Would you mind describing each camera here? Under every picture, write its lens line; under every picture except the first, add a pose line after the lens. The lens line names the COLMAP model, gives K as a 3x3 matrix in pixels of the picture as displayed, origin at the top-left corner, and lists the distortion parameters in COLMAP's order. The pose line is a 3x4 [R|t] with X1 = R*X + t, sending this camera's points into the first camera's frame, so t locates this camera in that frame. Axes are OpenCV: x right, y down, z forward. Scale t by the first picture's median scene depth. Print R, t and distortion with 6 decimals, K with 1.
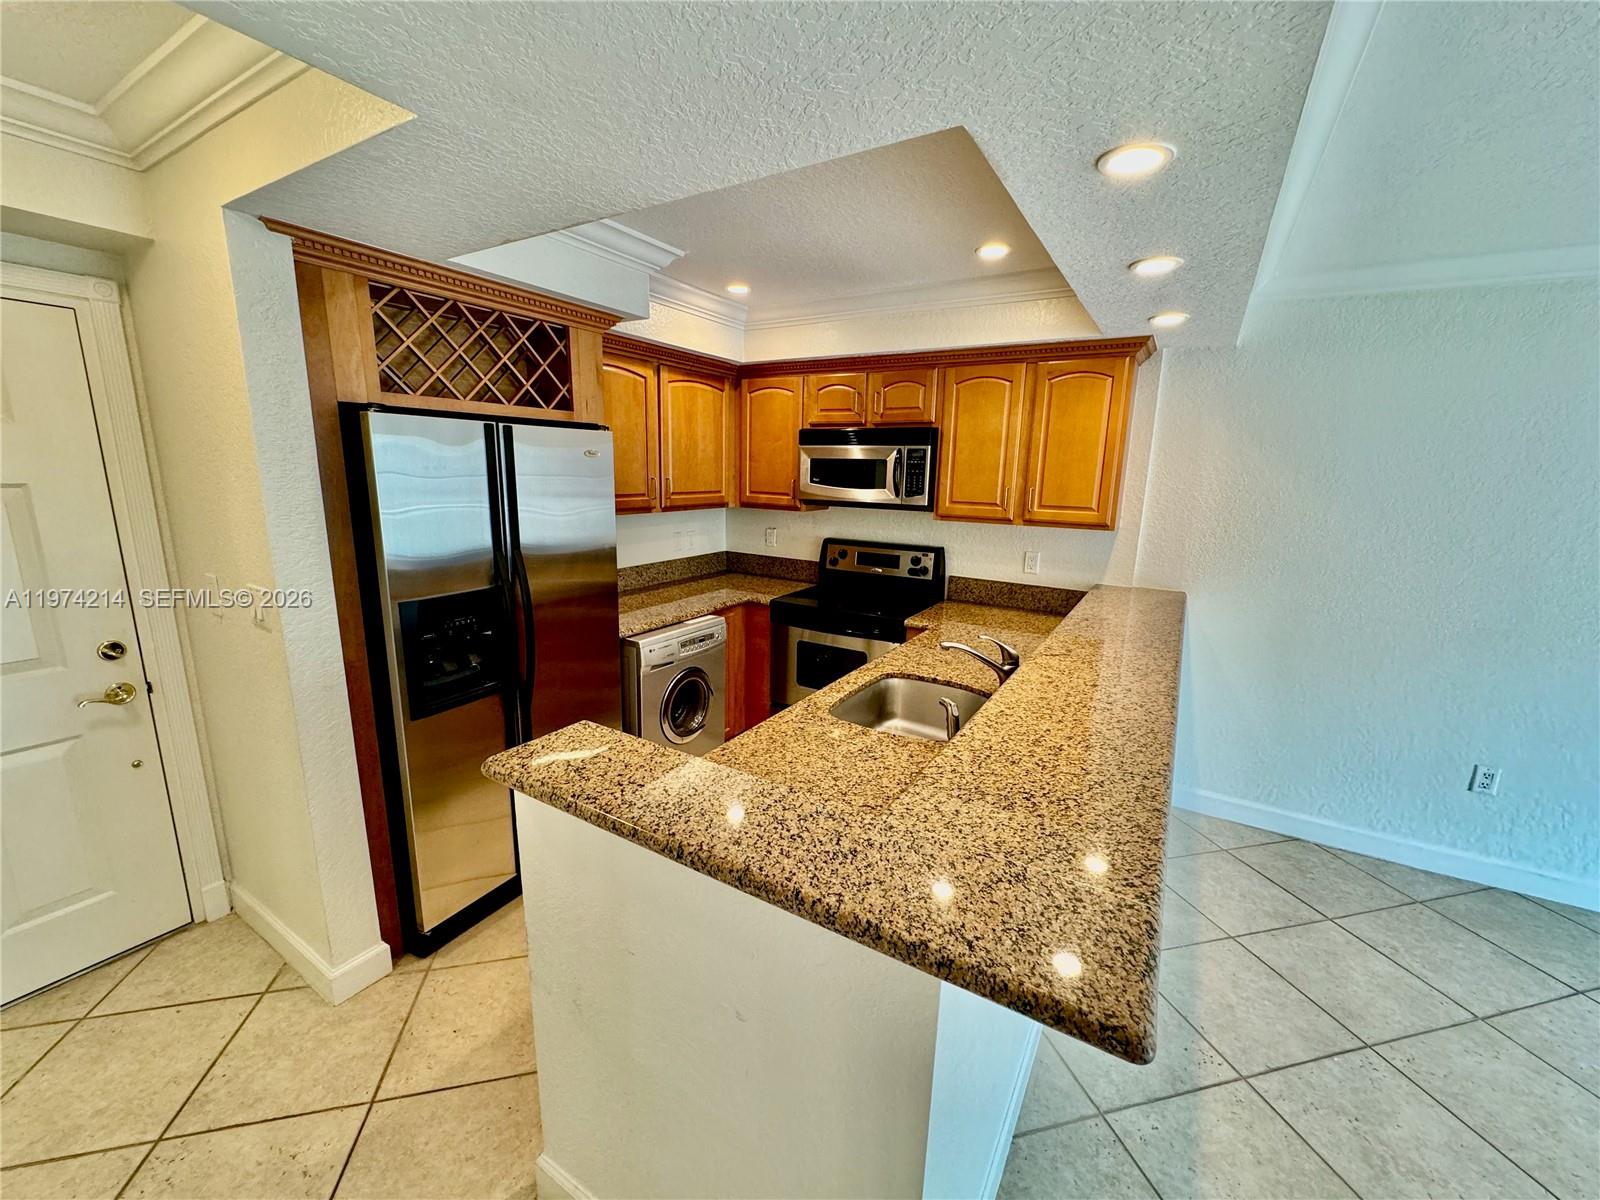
lens RADIAL K [[640.1, 0, 799.4], [0, 640.1, 596.4], [0, 0, 1]] dist [0.007404, 0.000130]
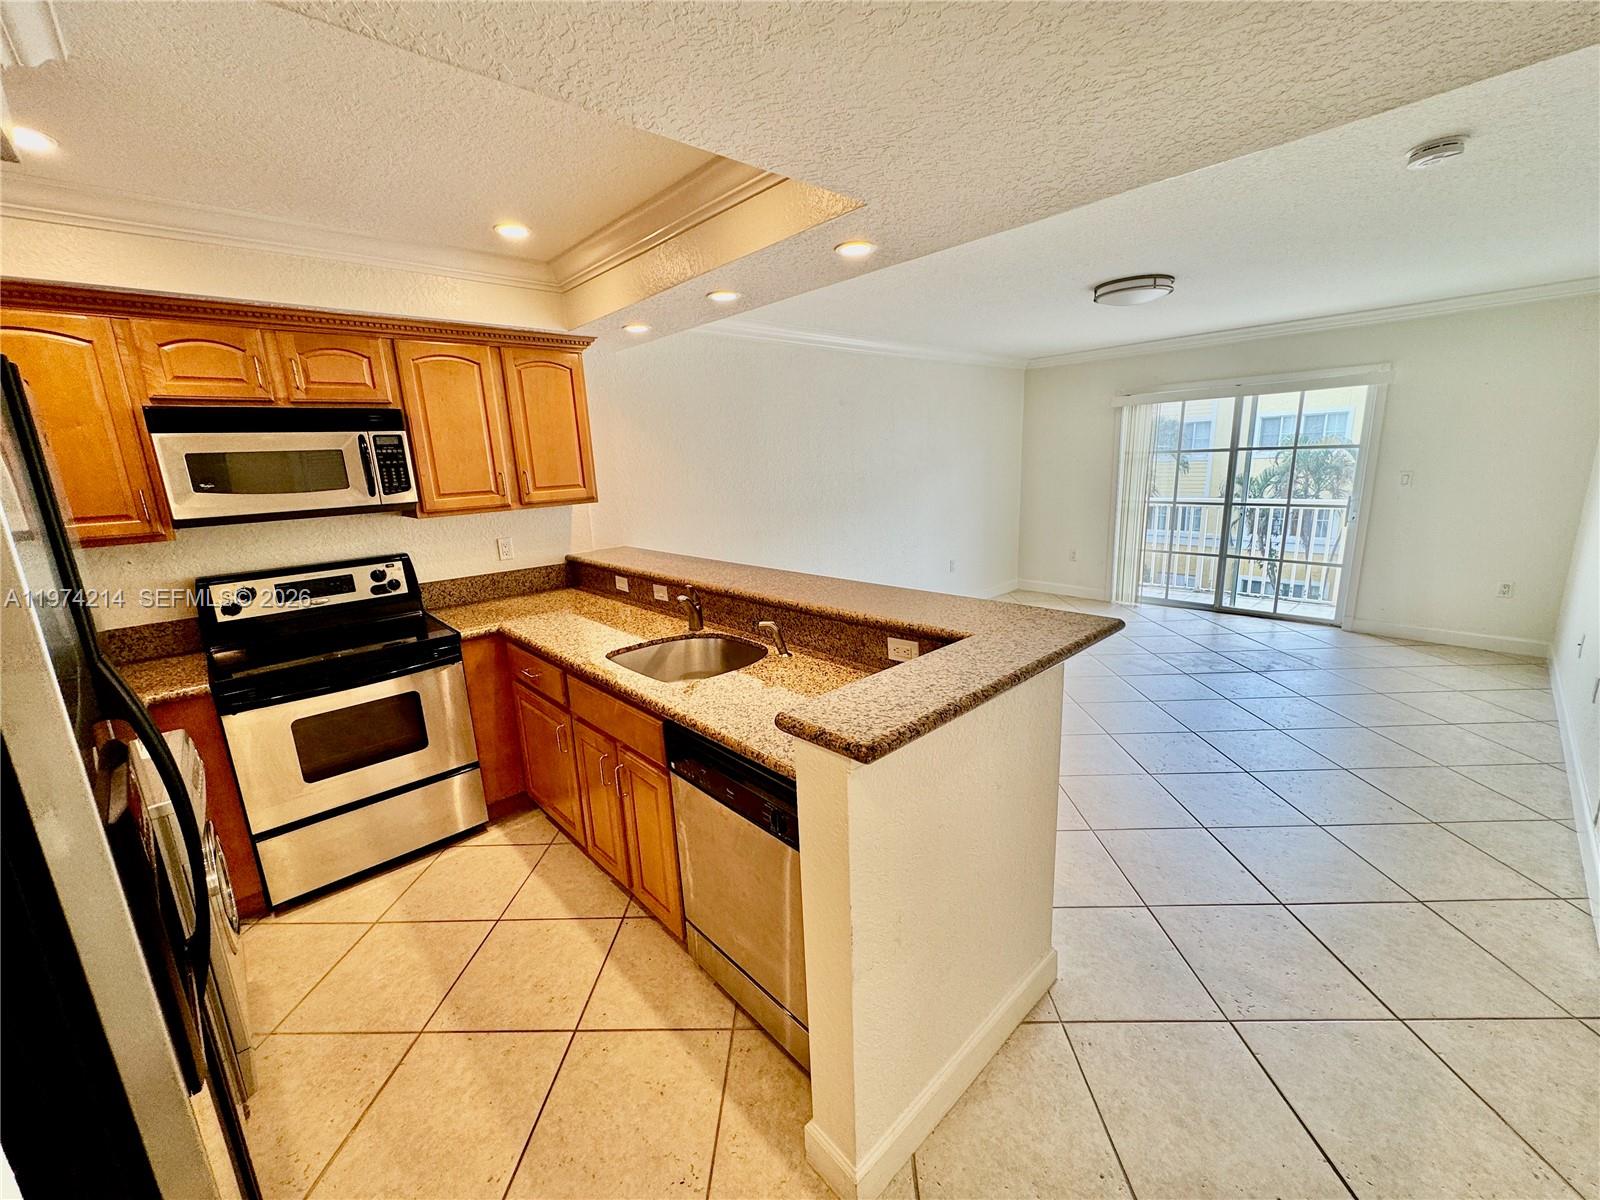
lens RADIAL K [[640.1, 0, 799.4], [0, 640.1, 596.4], [0, 0, 1]] dist [0.007404, 0.000130]
pose [[0.265963, -0.243171, 0.932808, -0.491466], [0.242363, 0.953446, 0.179448, -0.052594], [-0.933019, 0.178352, 0.312517, 0.284394]]
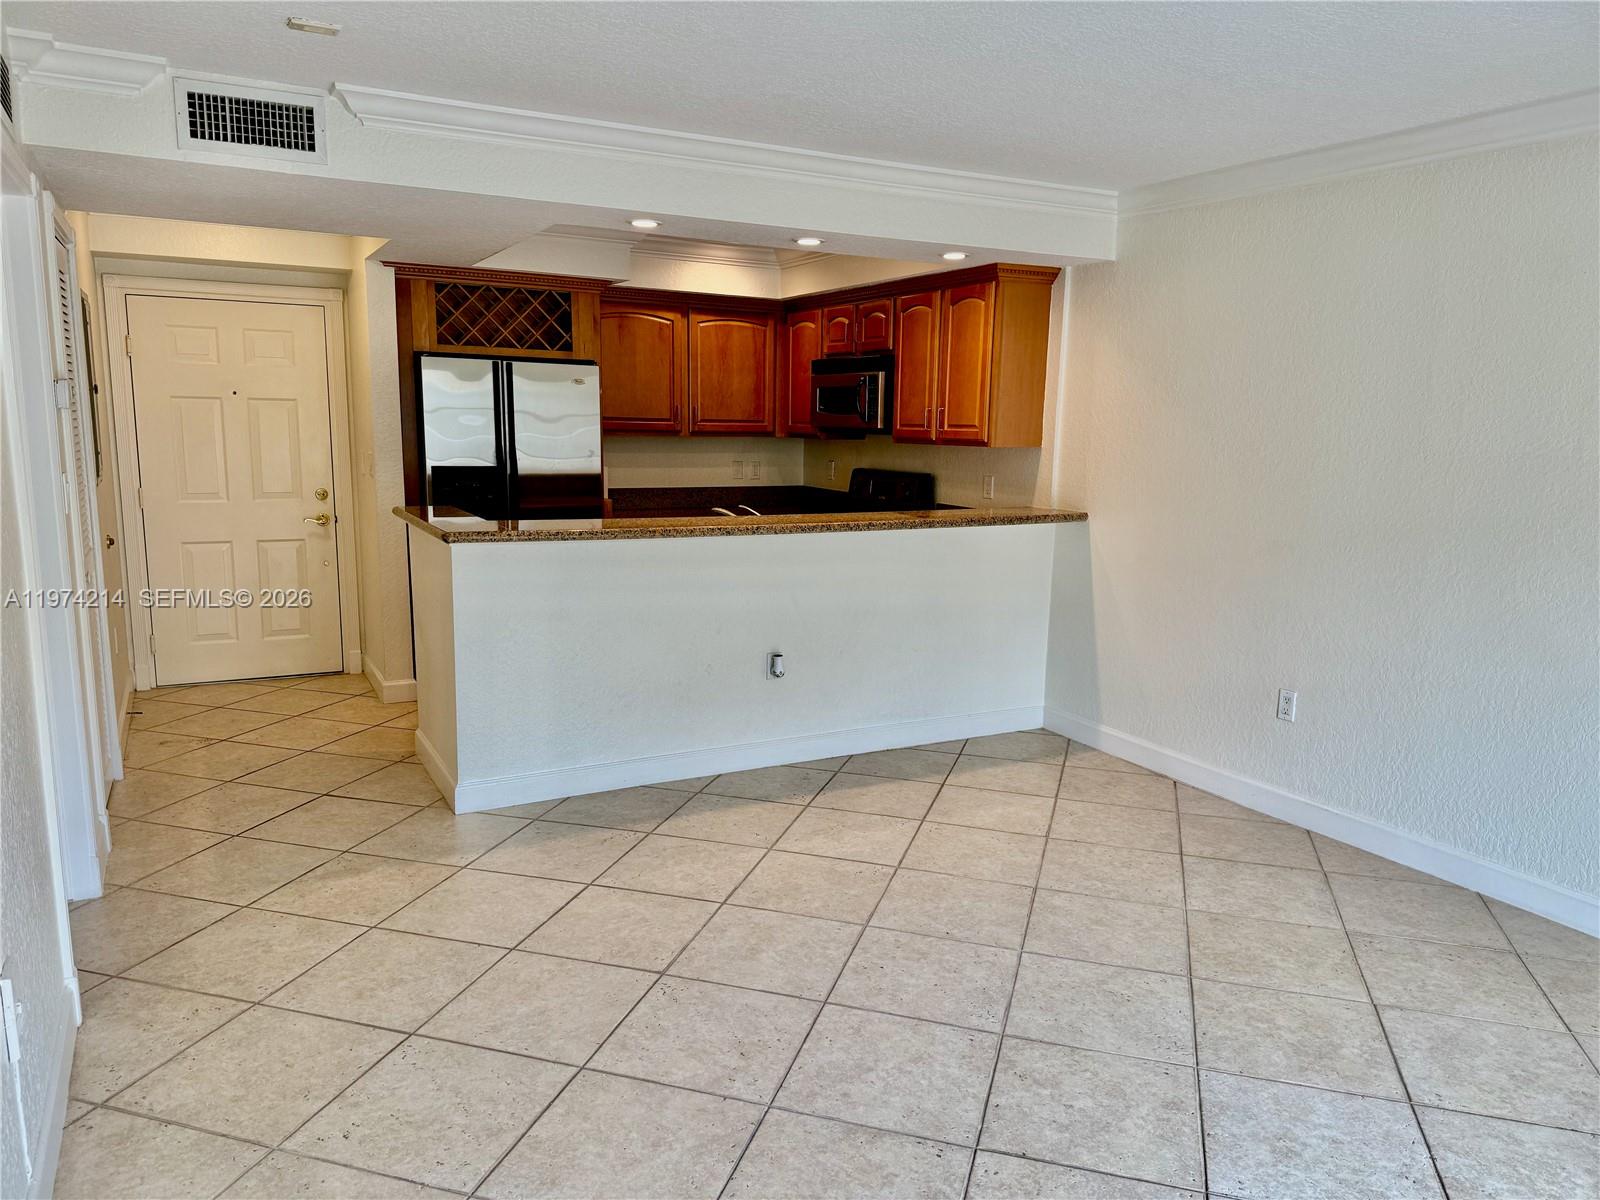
lens RADIAL K [[1117.4, 0, 800.0], [0, 1117.4, 600.0], [0, 0, 1]] dist [0.062589, -0.001234]
pose [[0.865859, 0.076240, -0.494445, 1.023957], [-0.101642, 0.994516, -0.024645, 0.199335], [0.489854, 0.071596, 0.868860, -0.649313]]
